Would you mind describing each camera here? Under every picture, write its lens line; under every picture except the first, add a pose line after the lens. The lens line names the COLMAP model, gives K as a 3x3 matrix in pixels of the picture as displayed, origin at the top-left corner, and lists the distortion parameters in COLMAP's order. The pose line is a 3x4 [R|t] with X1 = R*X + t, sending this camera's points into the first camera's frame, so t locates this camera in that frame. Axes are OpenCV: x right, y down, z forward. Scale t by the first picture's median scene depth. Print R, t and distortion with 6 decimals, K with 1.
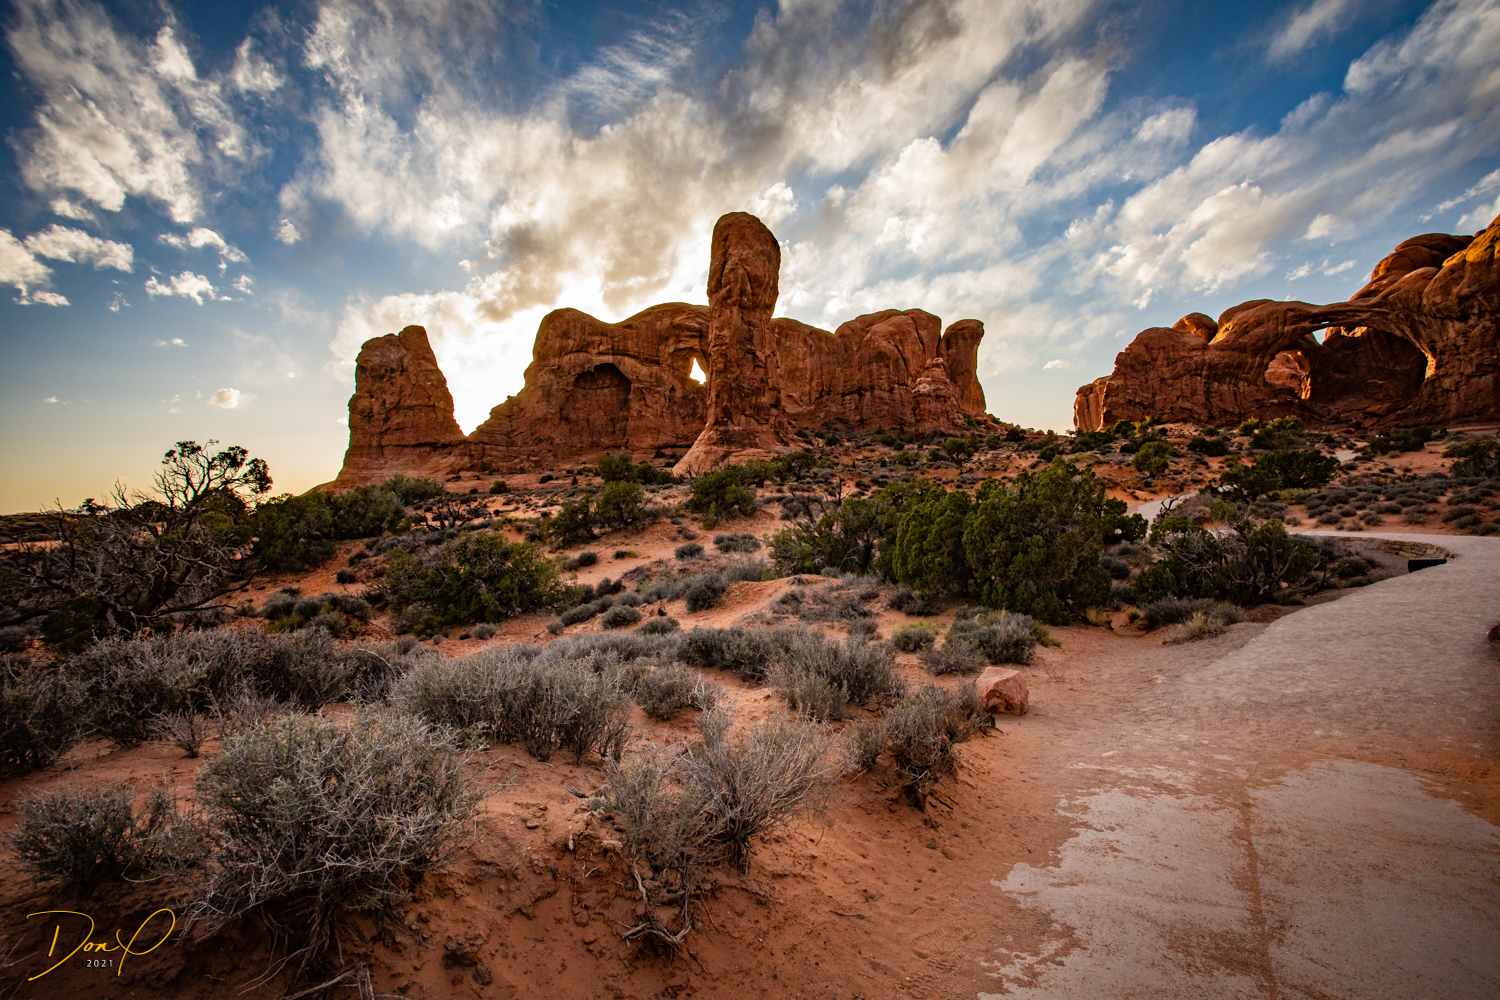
lens RADIAL K [[736.4, 0, 750.0], [0, 736.4, 500.0], [0, 0, 1]] dist [-0.051333, 0.025375]
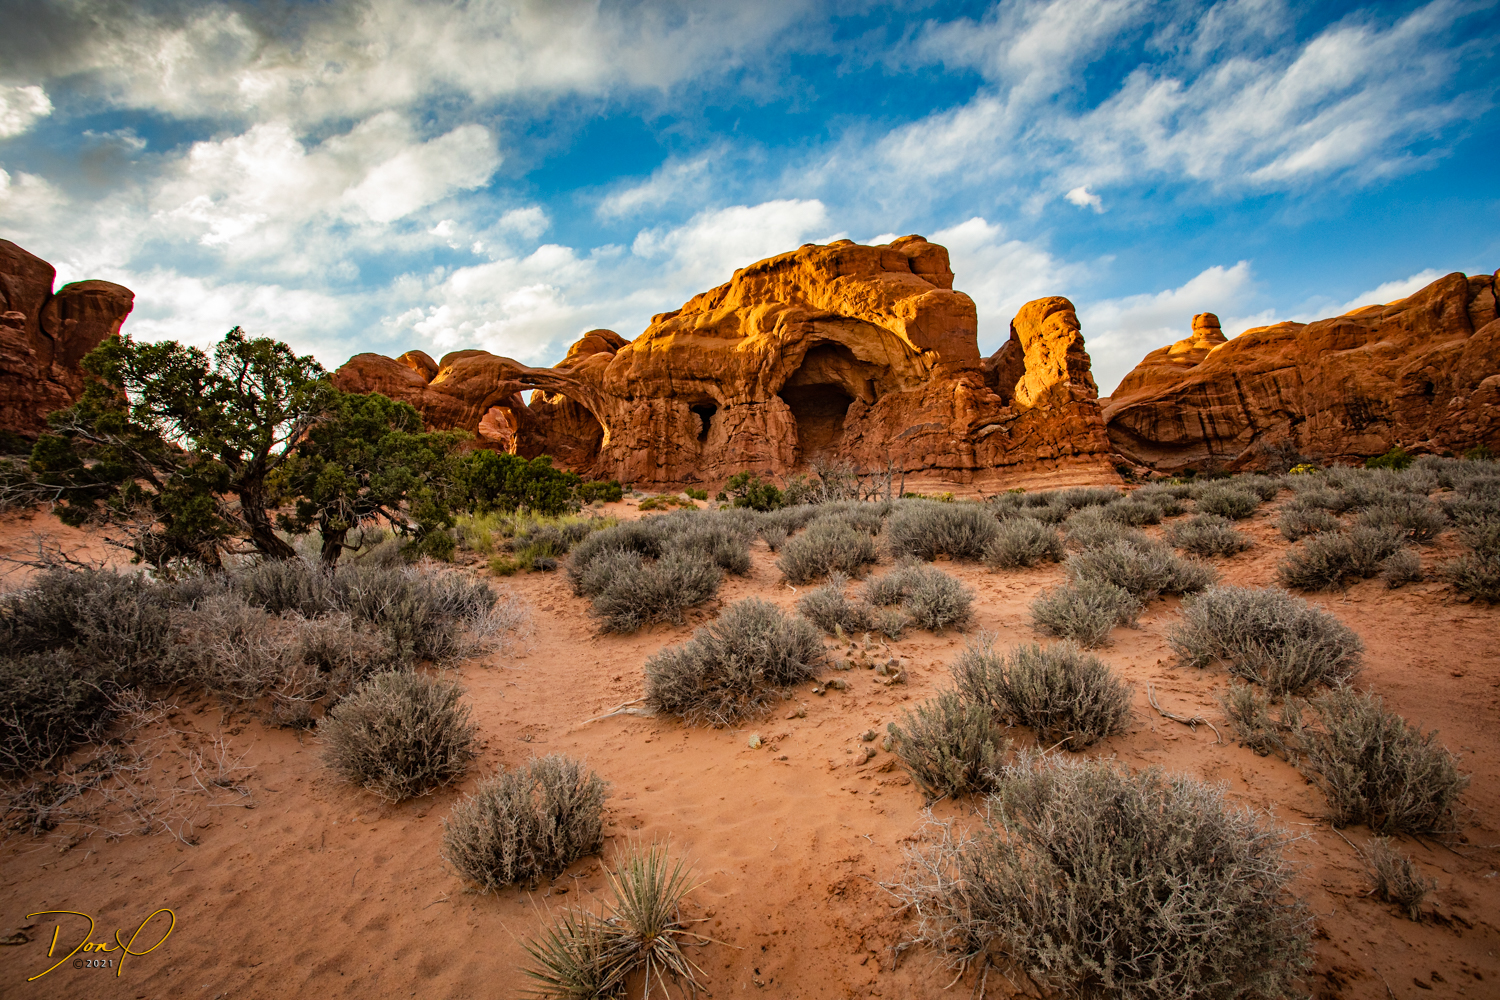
lens RADIAL K [[736.4, 0, 750.0], [0, 736.4, 500.0], [0, 0, 1]] dist [-0.051333, 0.025375]
pose [[0.557865, 0.078012, 0.826257, 0.113153], [-0.020823, 0.996575, -0.080034, 0.000005], [-0.829670, 0.027443, 0.557579, 0.151983]]
